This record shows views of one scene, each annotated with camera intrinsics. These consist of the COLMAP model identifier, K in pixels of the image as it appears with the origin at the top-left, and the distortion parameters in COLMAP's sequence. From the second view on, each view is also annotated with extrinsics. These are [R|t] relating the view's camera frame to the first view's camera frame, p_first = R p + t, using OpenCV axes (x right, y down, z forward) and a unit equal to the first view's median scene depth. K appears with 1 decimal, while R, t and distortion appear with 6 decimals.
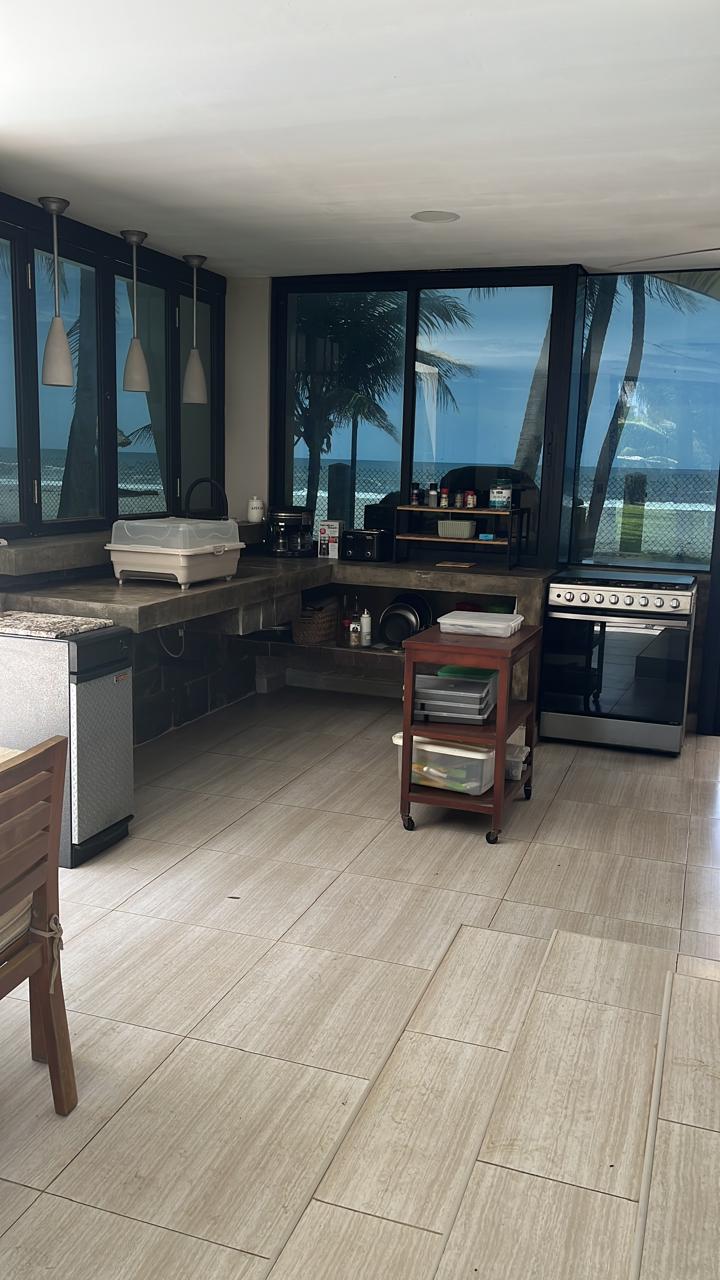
lens RADIAL K [[1020.4, 0, 363.7], [0, 1020.4, 638.9], [0, 0, 1]] dist [0.011882, -0.008467]
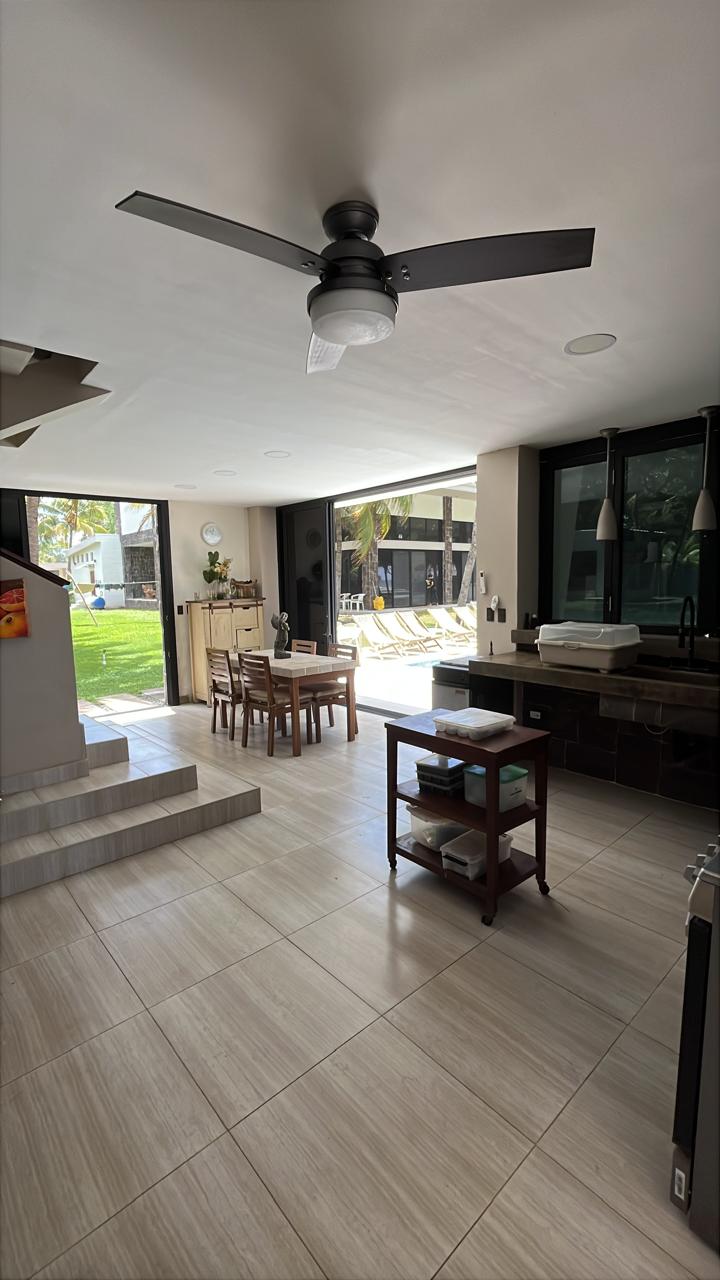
lens RADIAL K [[551.4, 0, 353.8], [0, 551.4, 637.6], [0, 0, 1]] dist [0.001003, -0.000257]
pose [[-0.487034, 0.074091, -0.870234, 0.608887], [-0.148382, 0.974891, 0.166045, -0.163361], [0.860686, 0.209997, -0.463811, 0.995397]]
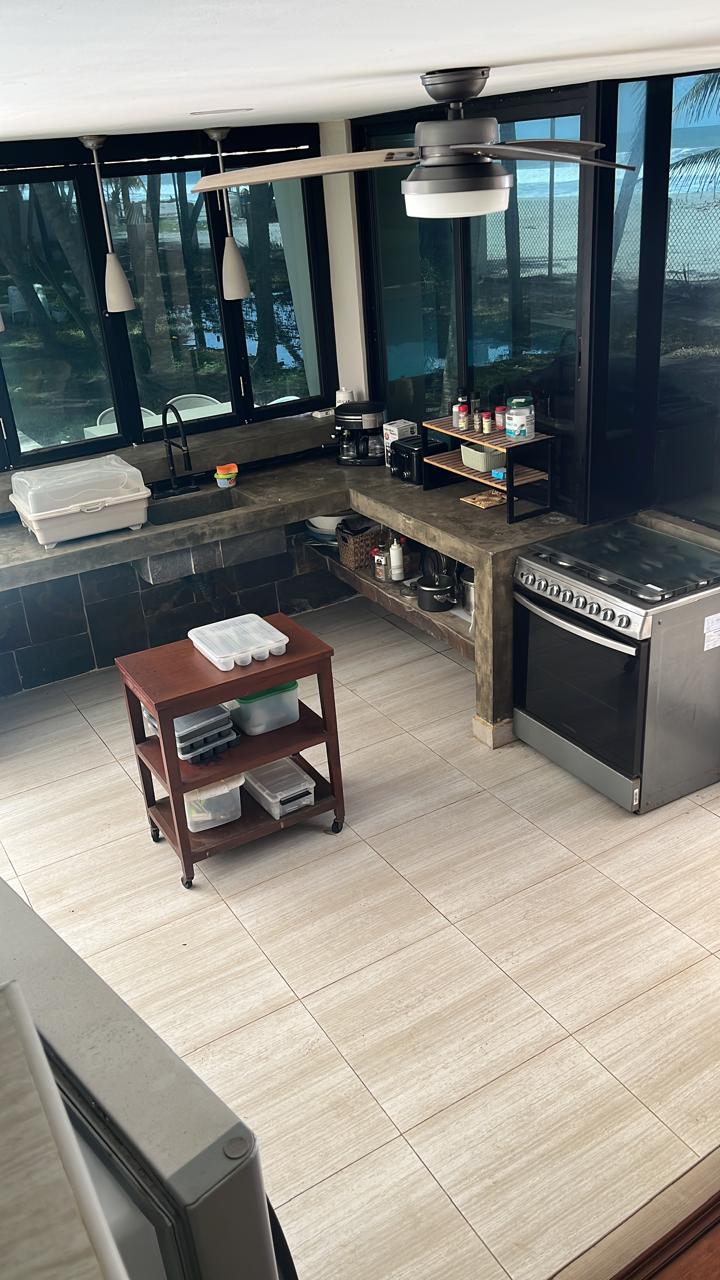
lens RADIAL K [[1020.4, 0, 362.5], [0, 1020.4, 639.0], [0, 0, 1]] dist [0.011882, -0.008467]
pose [[0.765420, 0.192921, -0.613933, 0.626284], [-0.019260, 0.960447, 0.277797, -0.222661], [0.643243, -0.200807, 0.738861, 0.379100]]
